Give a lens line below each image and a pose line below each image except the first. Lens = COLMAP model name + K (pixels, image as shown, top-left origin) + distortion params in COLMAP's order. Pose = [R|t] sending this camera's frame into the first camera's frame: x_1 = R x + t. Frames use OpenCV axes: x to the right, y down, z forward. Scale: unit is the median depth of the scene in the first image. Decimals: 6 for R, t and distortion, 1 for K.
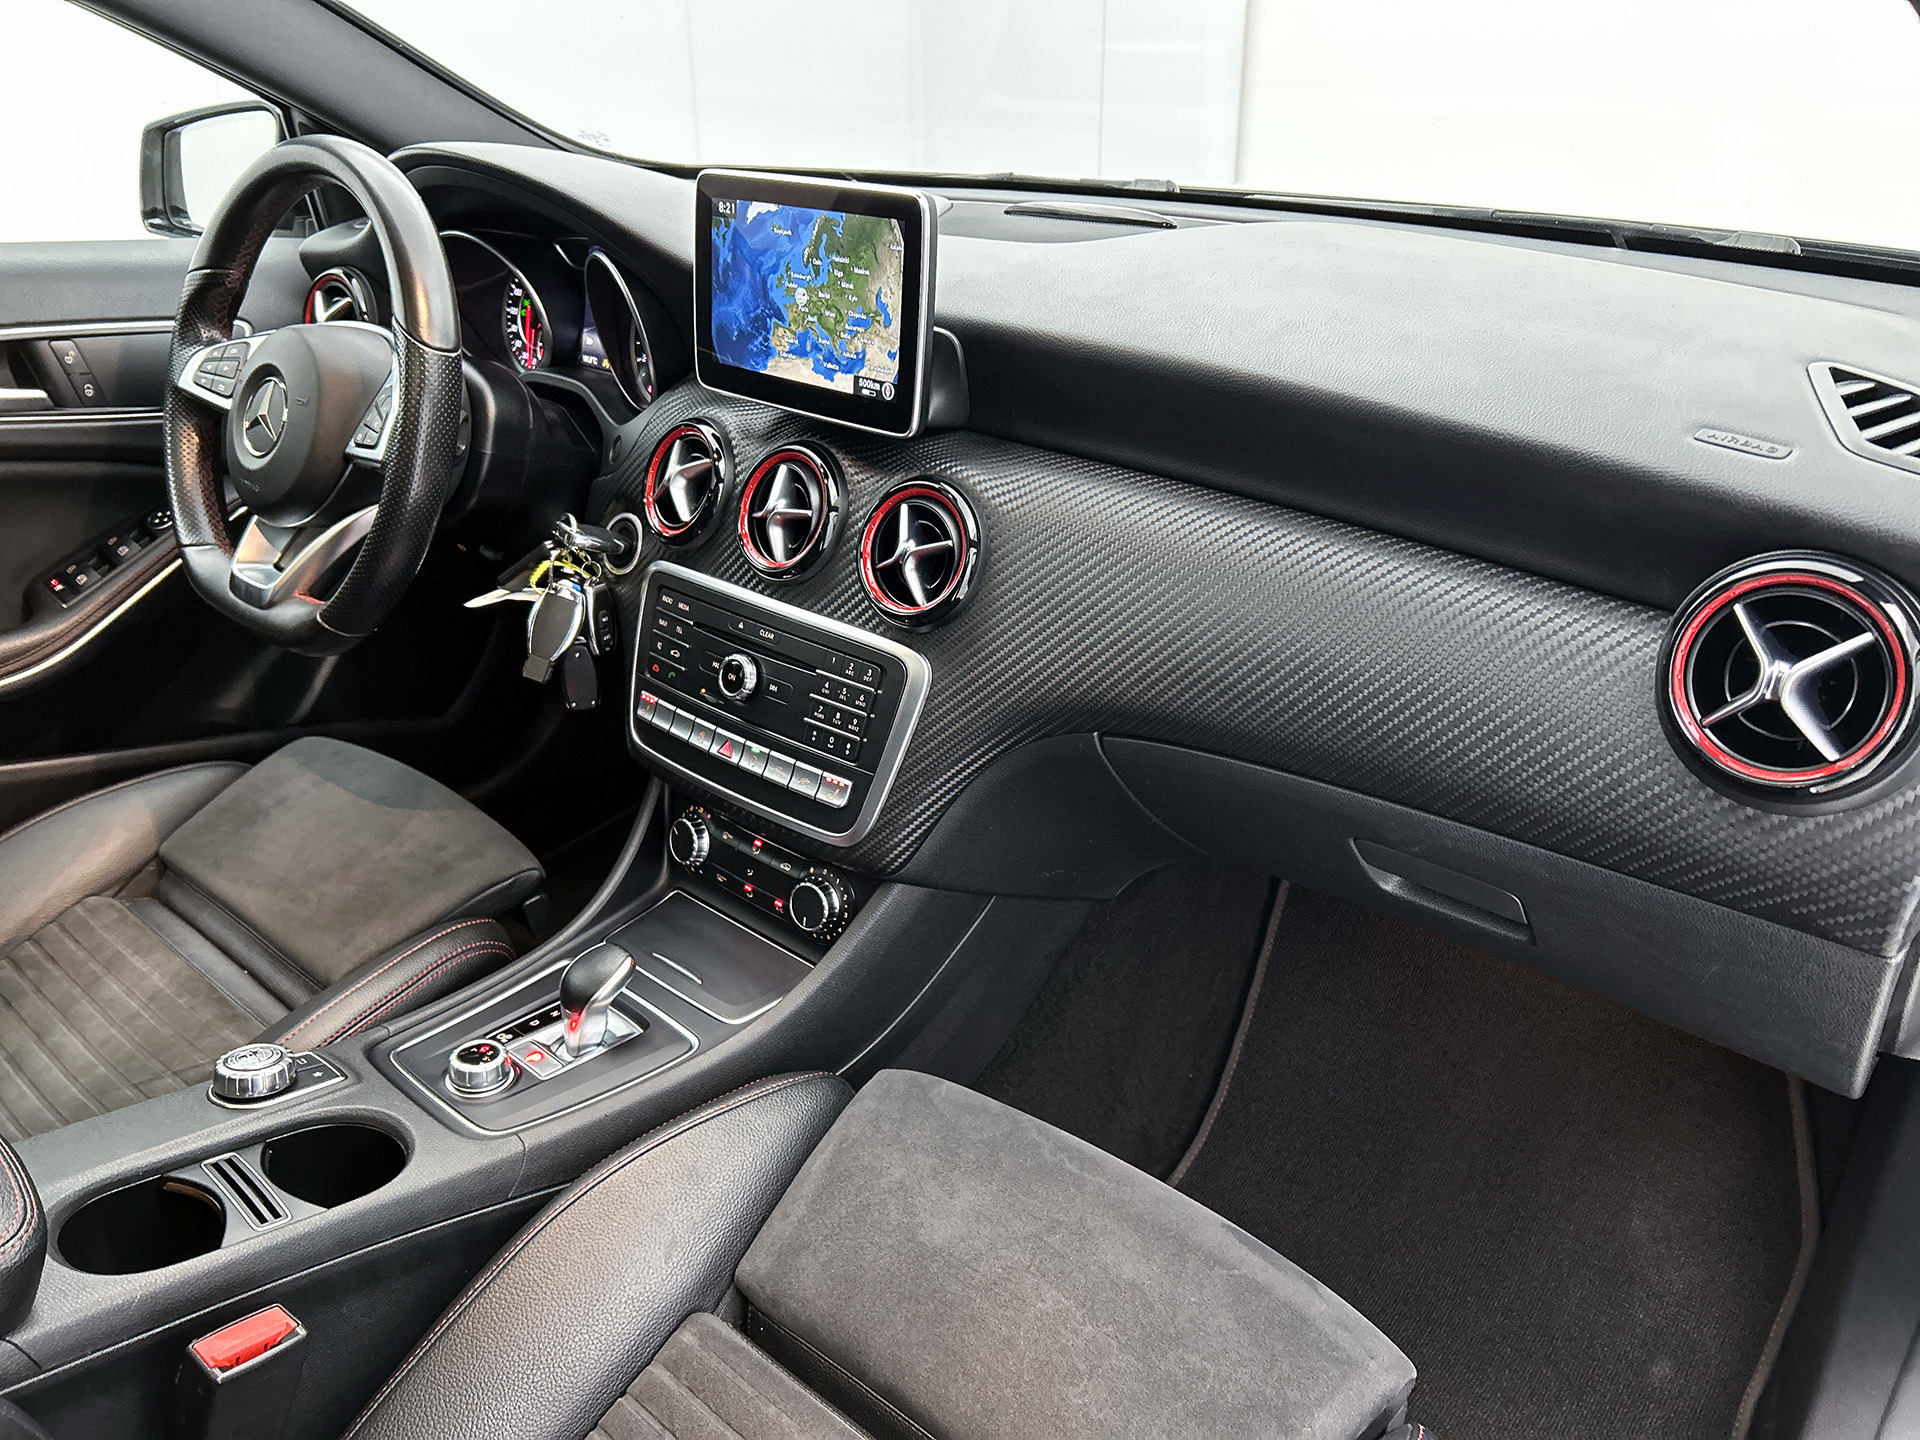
lens RADIAL K [[1464.6, 0, 954.8], [0, 1464.6, 706.6], [0, 0, 1]] dist [0.065072, -0.074557]
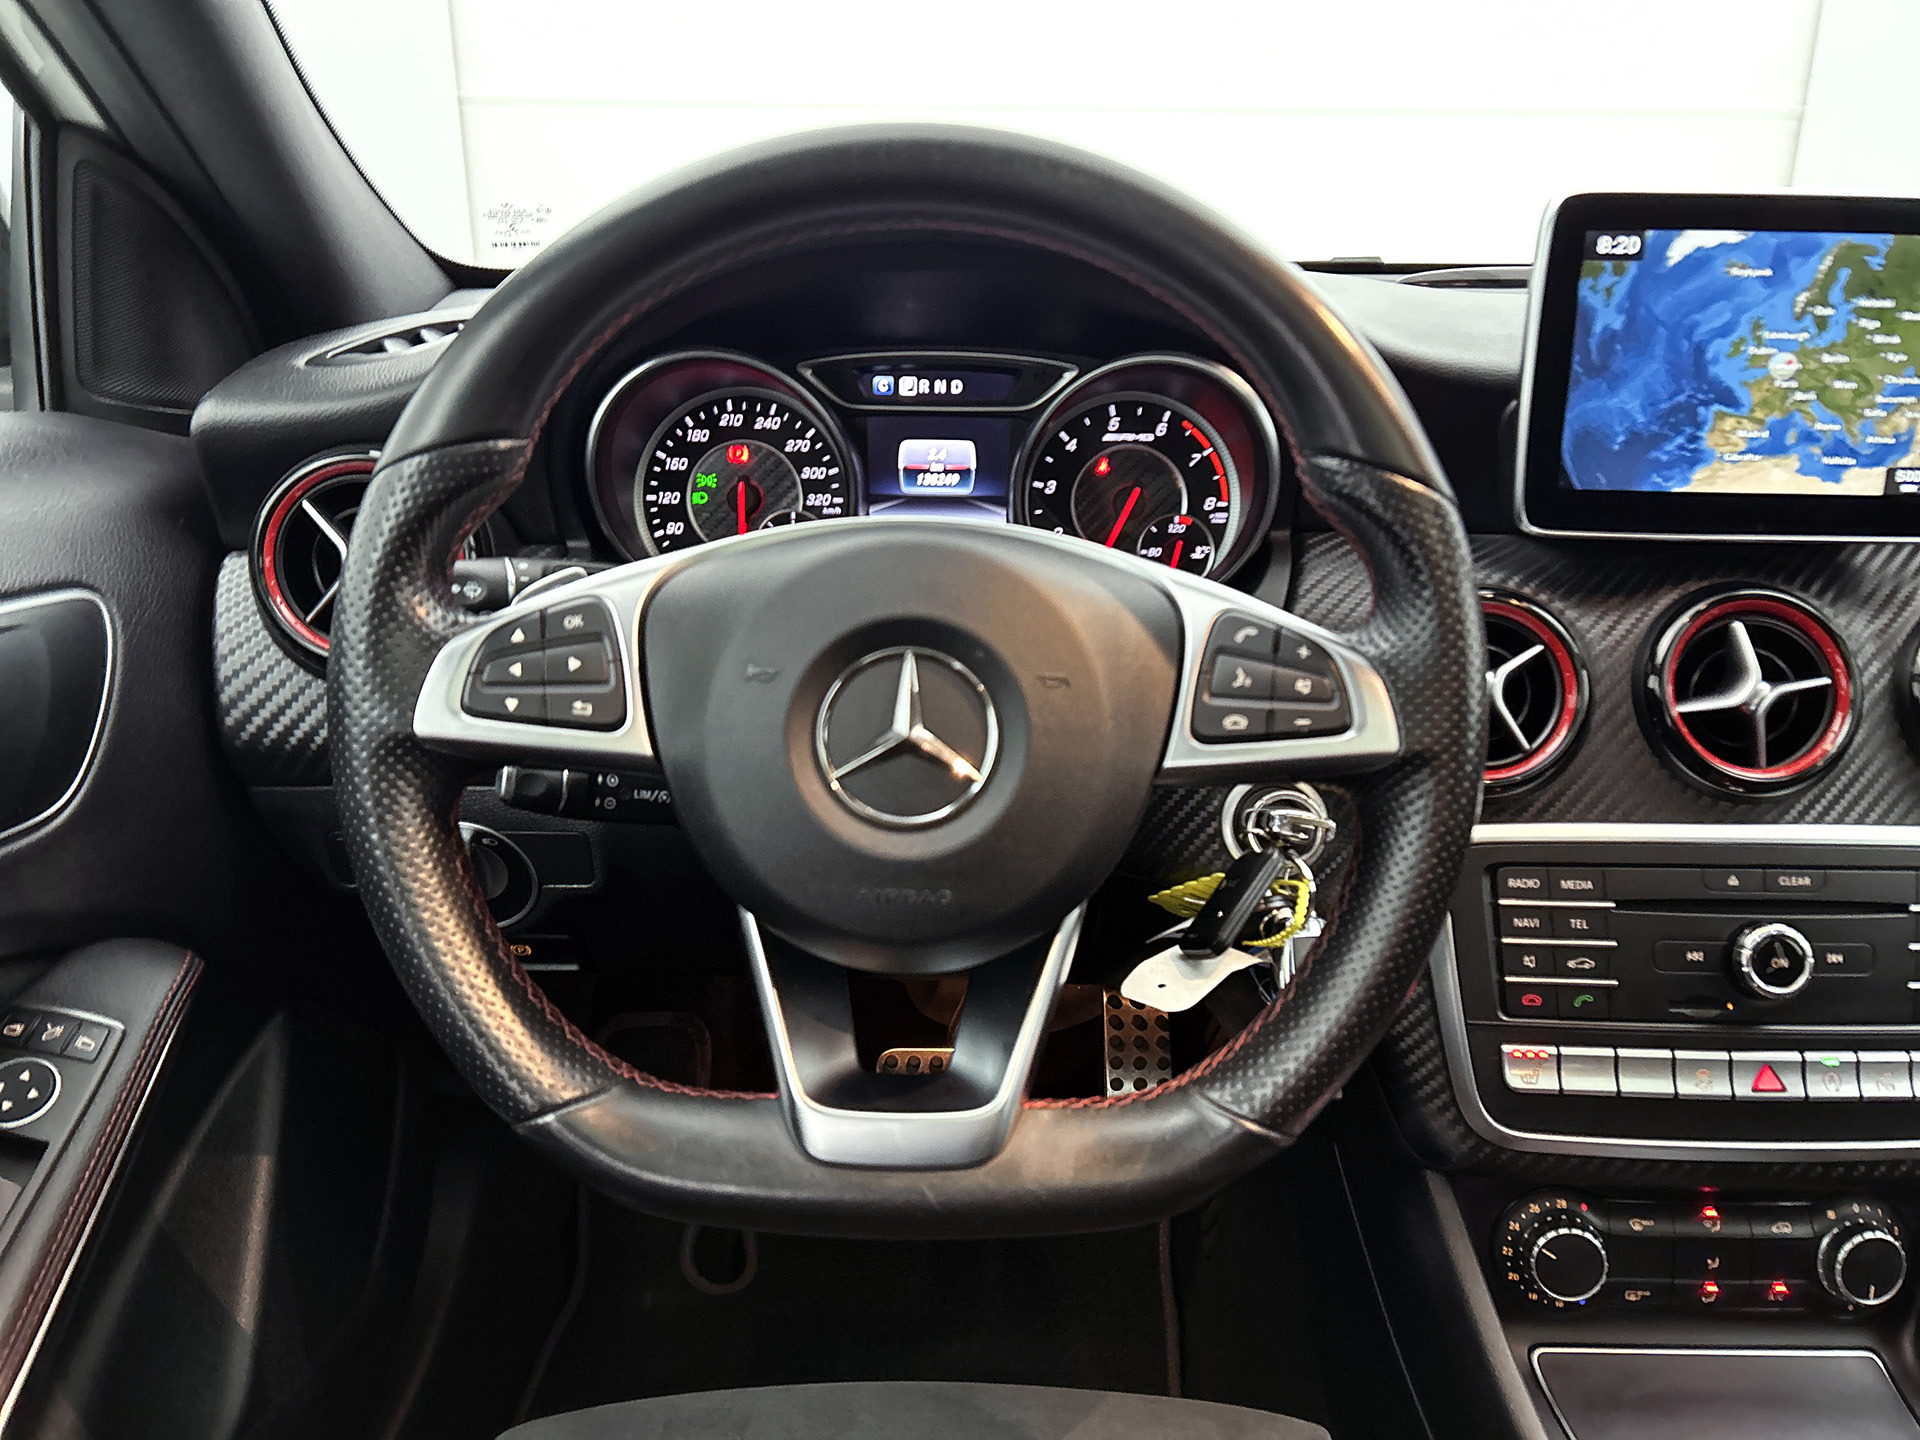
lens RADIAL K [[1464.6, 0, 965.6], [0, 1464.6, 703.1], [0, 0, 1]] dist [0.065072, -0.074557]
pose [[0.744352, -0.198420, 0.637628, -0.832055], [0.269060, 0.963015, -0.014419, -0.221954], [-0.611185, 0.182293, 0.770209, 0.739471]]
